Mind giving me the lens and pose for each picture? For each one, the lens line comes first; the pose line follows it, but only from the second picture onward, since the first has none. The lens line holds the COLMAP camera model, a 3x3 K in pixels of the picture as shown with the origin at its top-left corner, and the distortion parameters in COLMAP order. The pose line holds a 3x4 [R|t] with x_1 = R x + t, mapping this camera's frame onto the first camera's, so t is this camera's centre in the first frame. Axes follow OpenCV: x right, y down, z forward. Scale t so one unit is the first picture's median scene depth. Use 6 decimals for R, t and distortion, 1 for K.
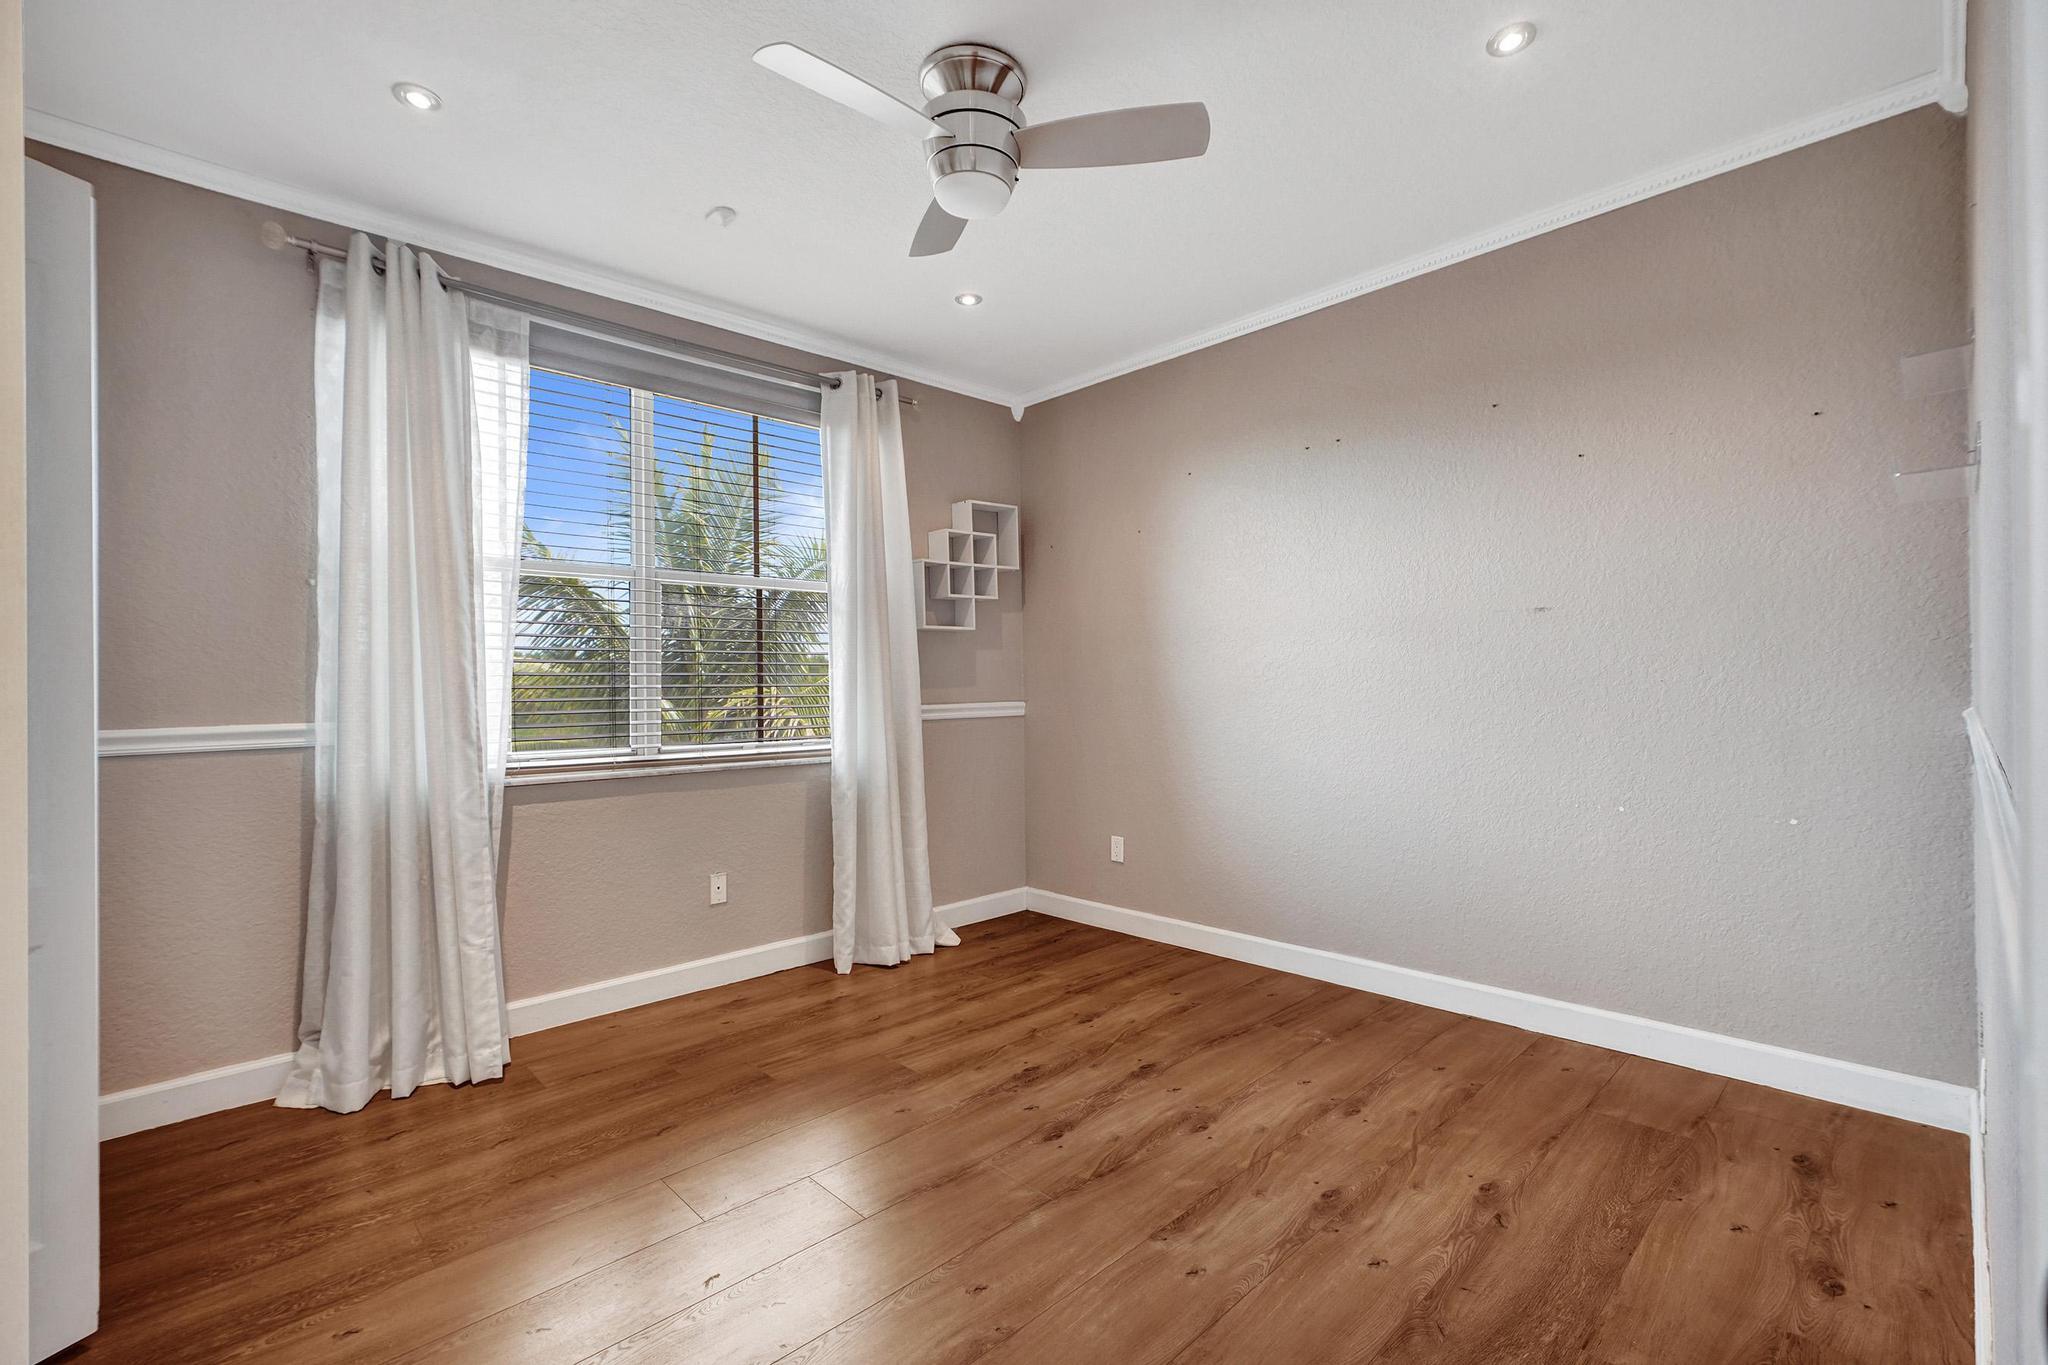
lens RADIAL K [[905.7, 0, 1028.8], [0, 905.7, 691.1], [0, 0, 1]] dist [-0.018239, 0.001975]
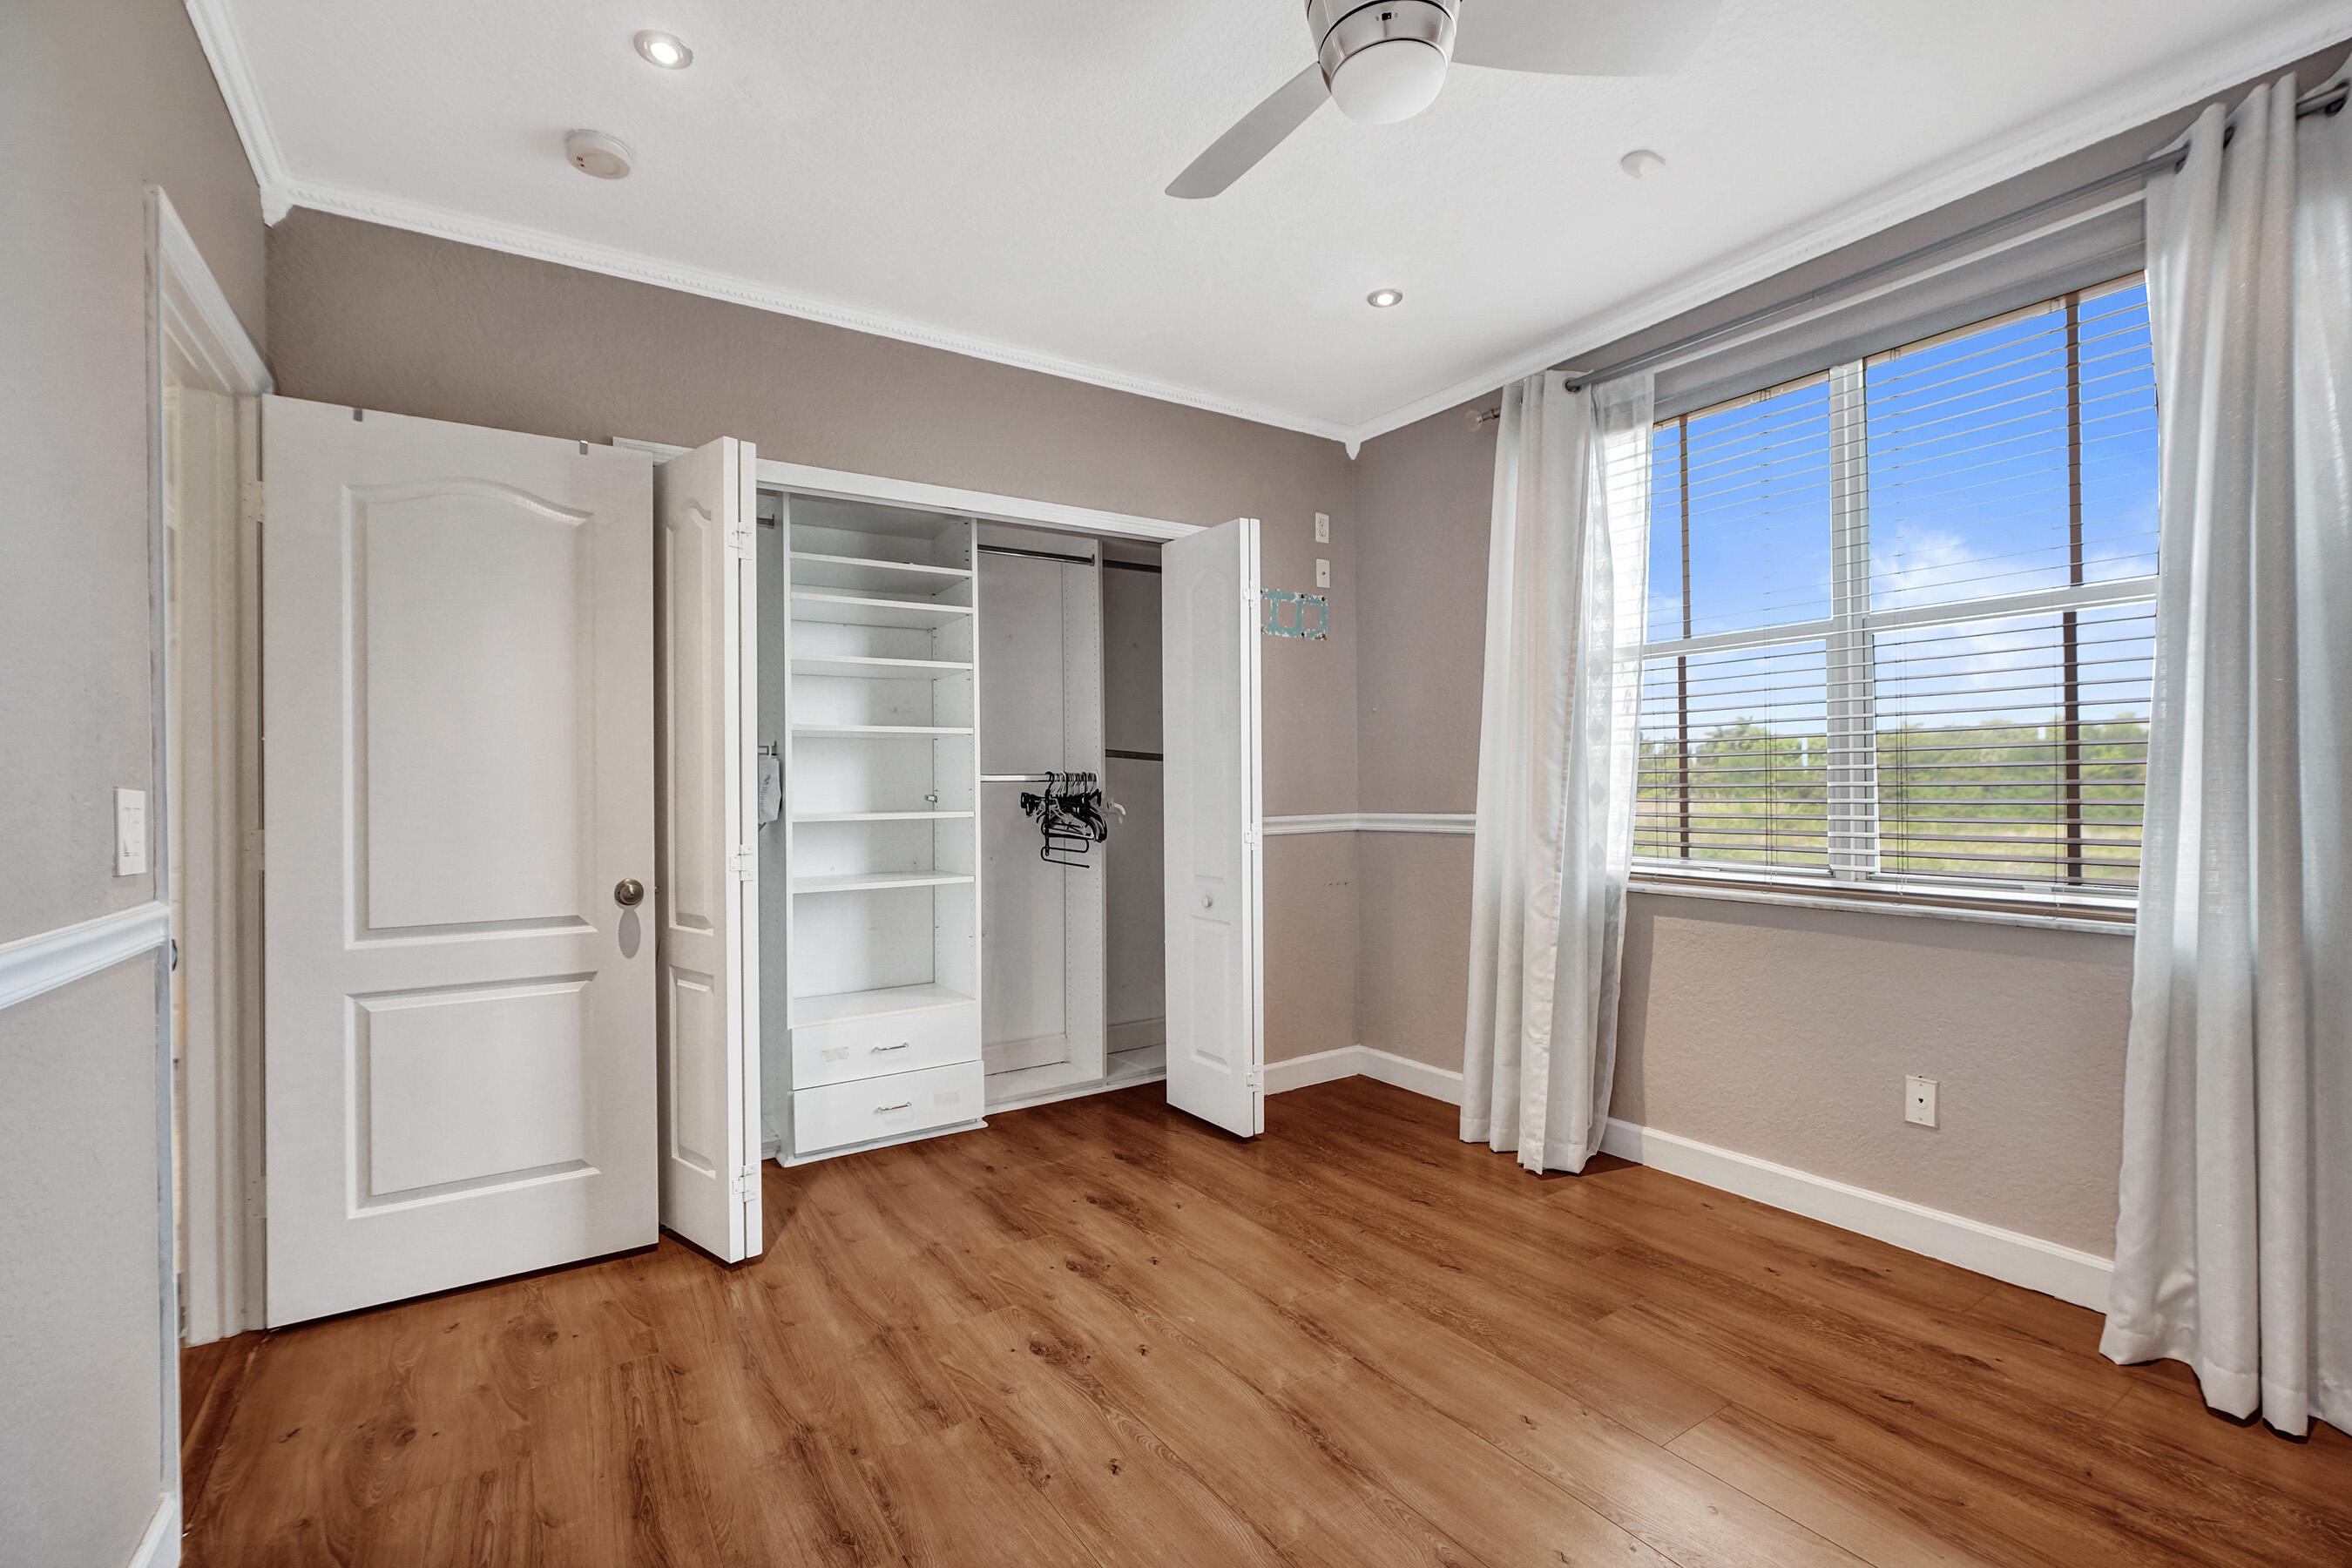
lens RADIAL K [[1040.2, 0, 1177.9], [0, 1040.2, 780.8], [0, 0, 1]] dist [-0.018239, 0.001975]
pose [[-0.198702, 0.011365, -0.979994, 0.549802], [0.010843, 0.999897, 0.009397, -0.023272], [0.980000, -0.008759, -0.198805, 0.739663]]
